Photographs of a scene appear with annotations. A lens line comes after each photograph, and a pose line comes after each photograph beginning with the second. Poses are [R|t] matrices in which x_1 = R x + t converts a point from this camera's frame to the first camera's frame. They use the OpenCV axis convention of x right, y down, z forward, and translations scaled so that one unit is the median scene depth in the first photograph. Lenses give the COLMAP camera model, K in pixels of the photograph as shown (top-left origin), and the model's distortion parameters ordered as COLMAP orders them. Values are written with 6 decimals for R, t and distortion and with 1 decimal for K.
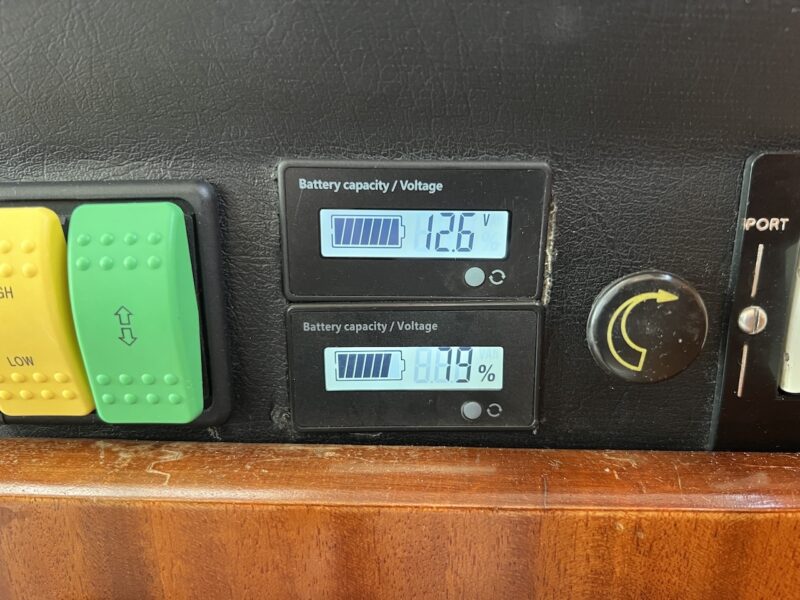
lens RADIAL K [[605.9, 0, 400.0], [0, 605.9, 300.0], [0, 0, 1]] dist [0.064272, -0.089188]
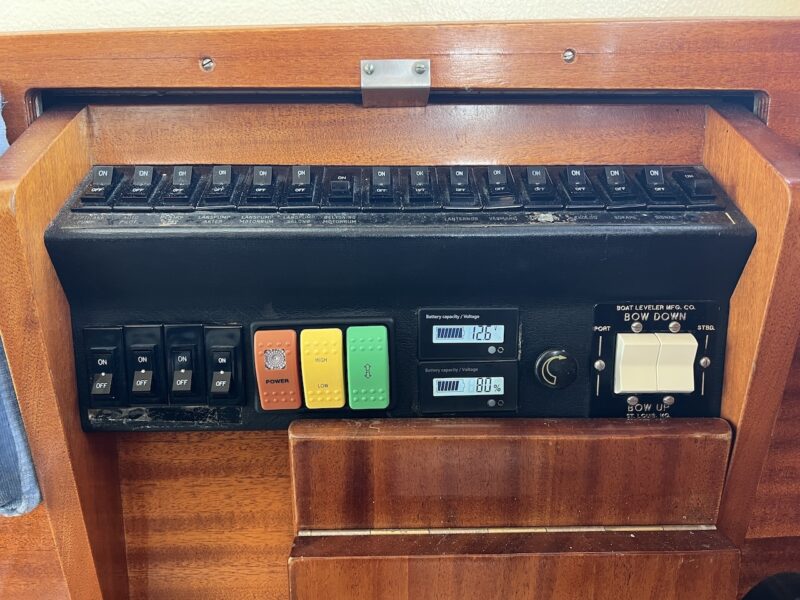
lens RADIAL K [[598.2, 0, 400.0], [0, 598.2, 300.0], [0, 0, 1]] dist [0.146731, -0.000859]
pose [[0.998679, -0.014211, 0.049370, -0.393847], [0.018014, 0.996832, -0.077469, -0.059167], [-0.048113, 0.078256, 0.995772, -1.561690]]
